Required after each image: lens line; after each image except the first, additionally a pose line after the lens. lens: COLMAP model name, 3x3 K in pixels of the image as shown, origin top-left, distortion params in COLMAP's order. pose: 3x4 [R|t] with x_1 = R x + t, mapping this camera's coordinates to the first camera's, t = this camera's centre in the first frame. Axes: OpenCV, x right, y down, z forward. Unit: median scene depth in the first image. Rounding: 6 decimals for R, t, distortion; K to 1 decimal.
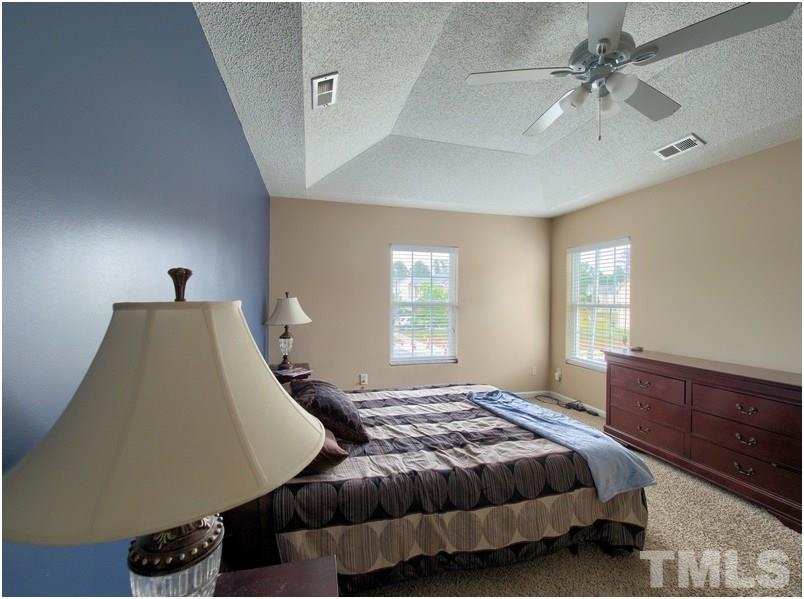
lens RADIAL K [[344.3, 0, 396.6], [0, 344.3, 299.9], [0, 0, 1]] dist [-0.001116, -0.000426]
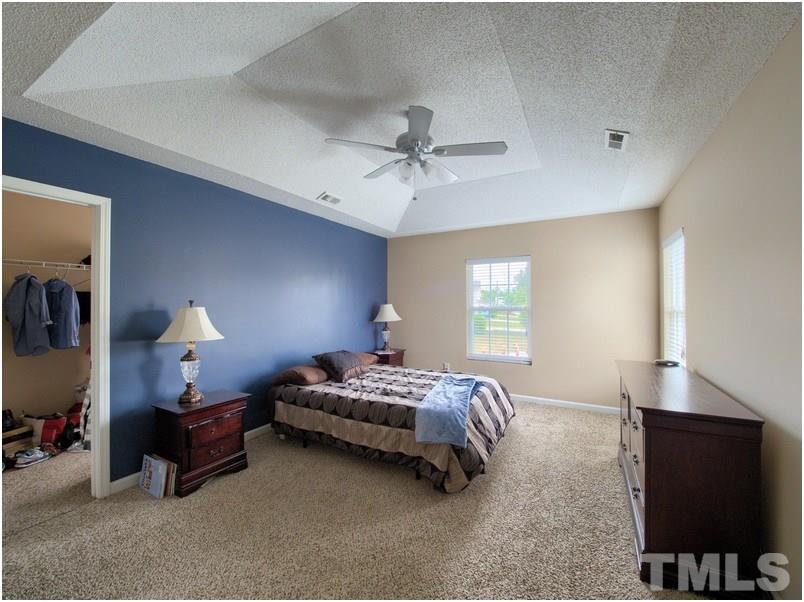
lens RADIAL K [[344.3, 0, 396.6], [0, 344.3, 301.4], [0, 0, 1]] dist [-0.001116, -0.000426]
pose [[0.713912, -0.009658, -0.700168, 1.092545], [-0.000660, 0.999895, -0.014466, 0.006228], [0.700235, 0.010790, 0.713831, -0.081516]]
